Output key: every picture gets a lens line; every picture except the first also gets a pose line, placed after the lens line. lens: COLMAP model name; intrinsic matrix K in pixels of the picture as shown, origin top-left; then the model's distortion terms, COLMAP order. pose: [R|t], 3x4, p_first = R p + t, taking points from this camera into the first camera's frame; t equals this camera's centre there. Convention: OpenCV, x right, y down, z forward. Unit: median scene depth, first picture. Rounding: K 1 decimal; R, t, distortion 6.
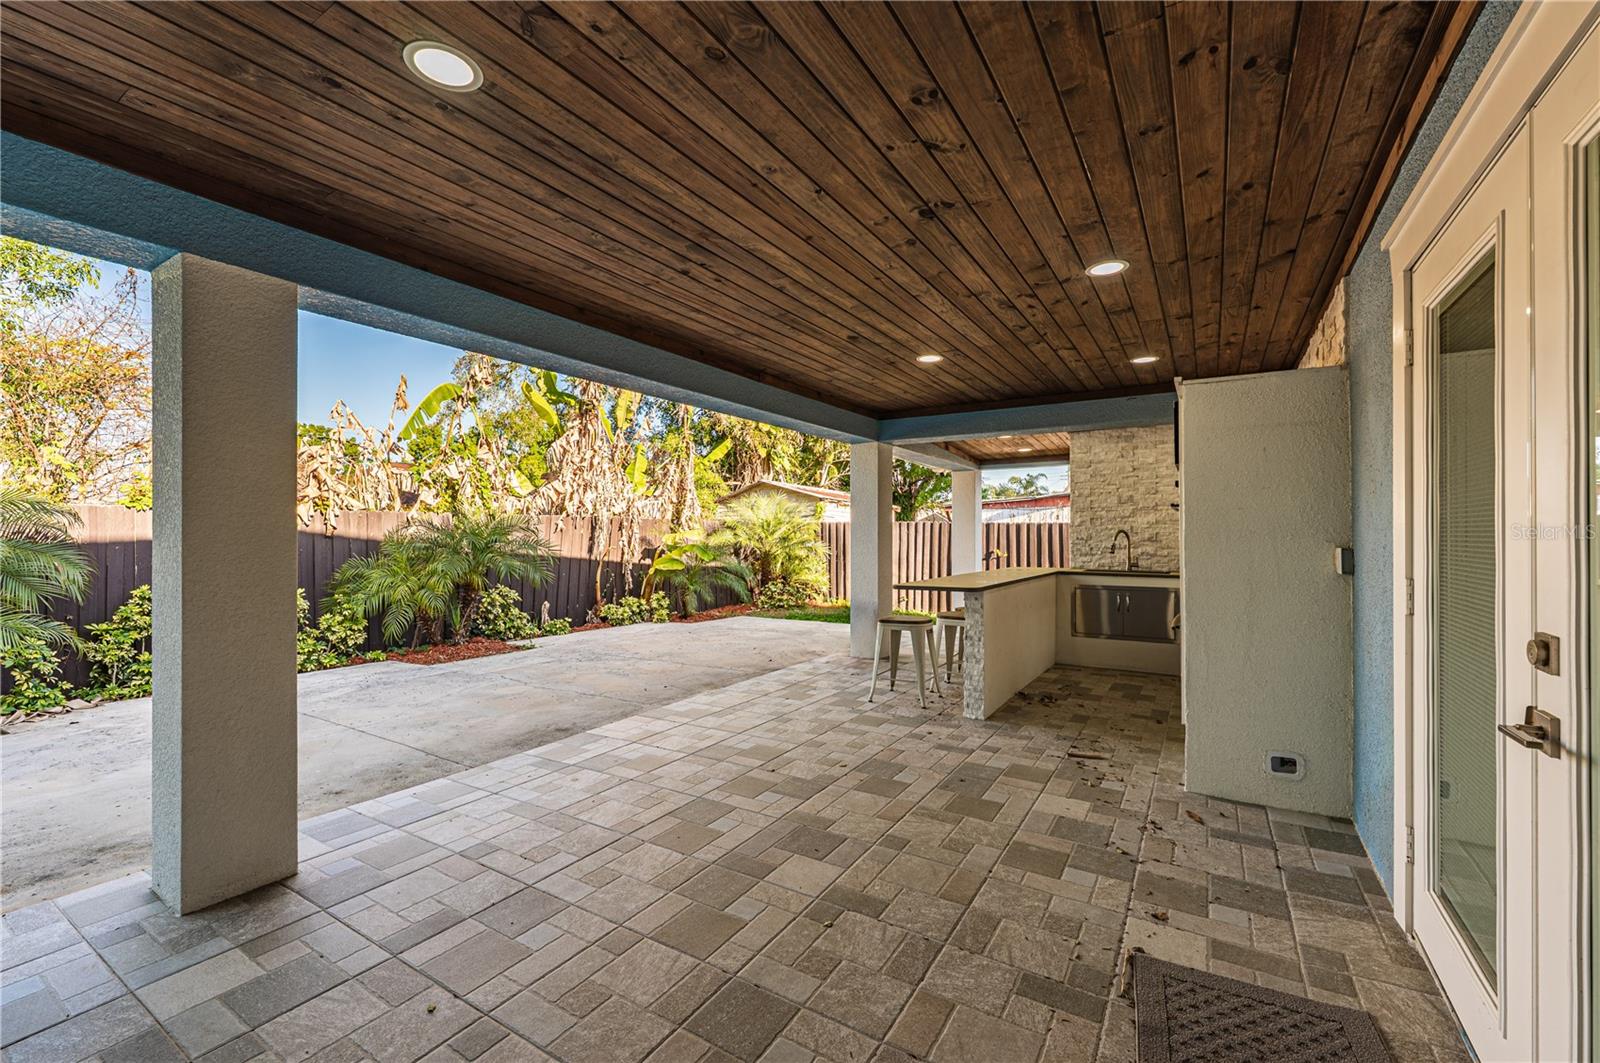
lens RADIAL K [[662.1, 0, 811.5], [0, 662.1, 532.2], [0, 0, 1]] dist [-0.003580, -0.000031]
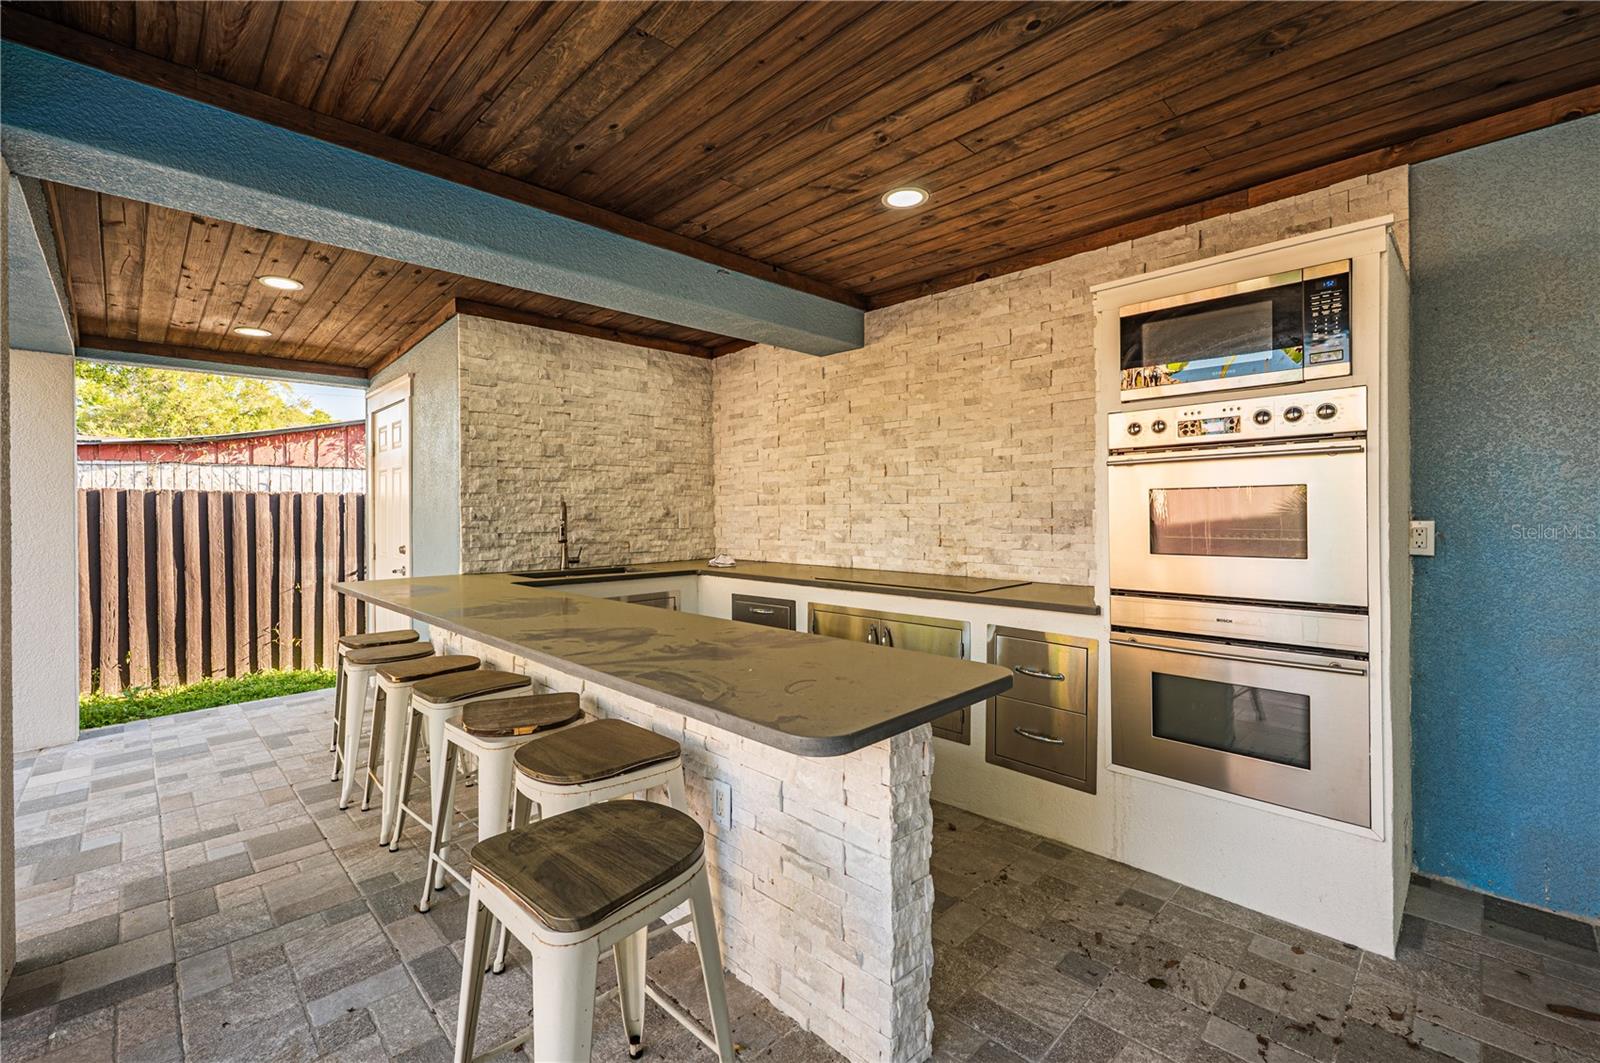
lens RADIAL K [[662.1, 0, 752.7], [0, 662.1, 518.4], [0, 0, 1]] dist [-0.003580, -0.000031]
pose [[0.262076, -0.009255, 0.965003, -0.089068], [-0.001192, 0.999950, 0.009913, 0.008728], [-0.965047, -0.003749, 0.262052, 1.064362]]
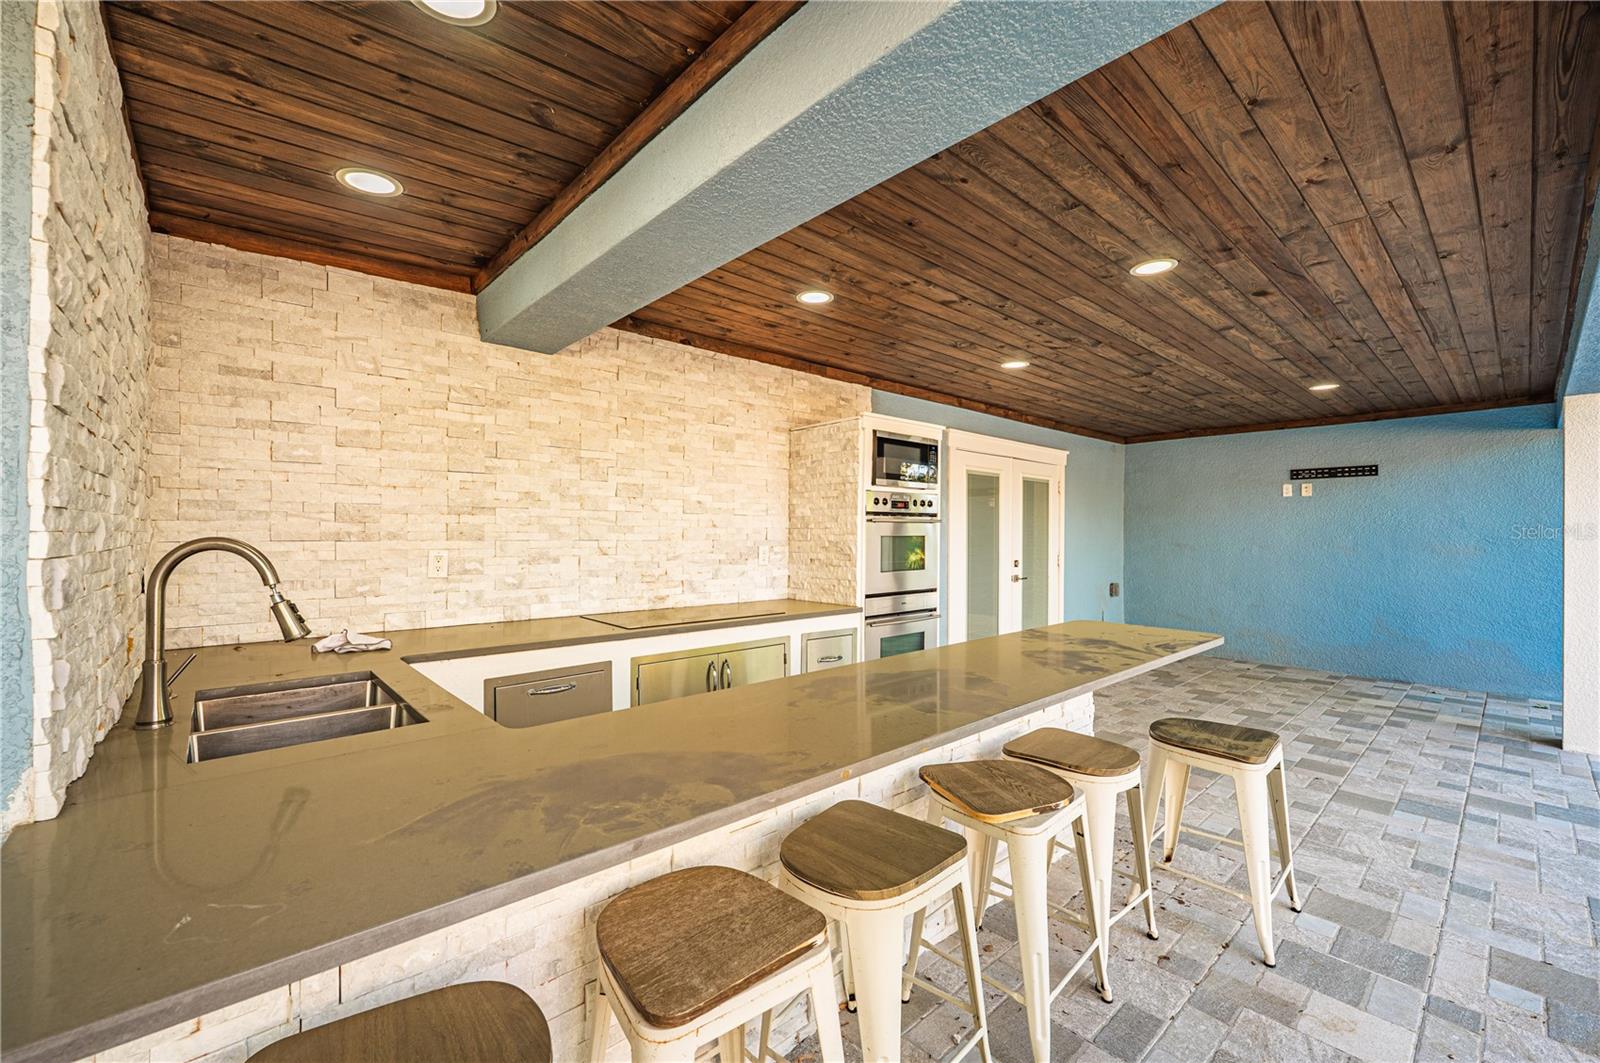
lens RADIAL K [[662.1, 0, 803.6], [0, 662.1, 535.5], [0, 0, 1]] dist [-0.003580, -0.000031]
pose [[-0.961040, -0.001607, 0.276403, 0.352152], [-0.003058, 0.999984, -0.004820, -0.005689], [-0.276391, -0.005477, -0.961030, 1.835115]]
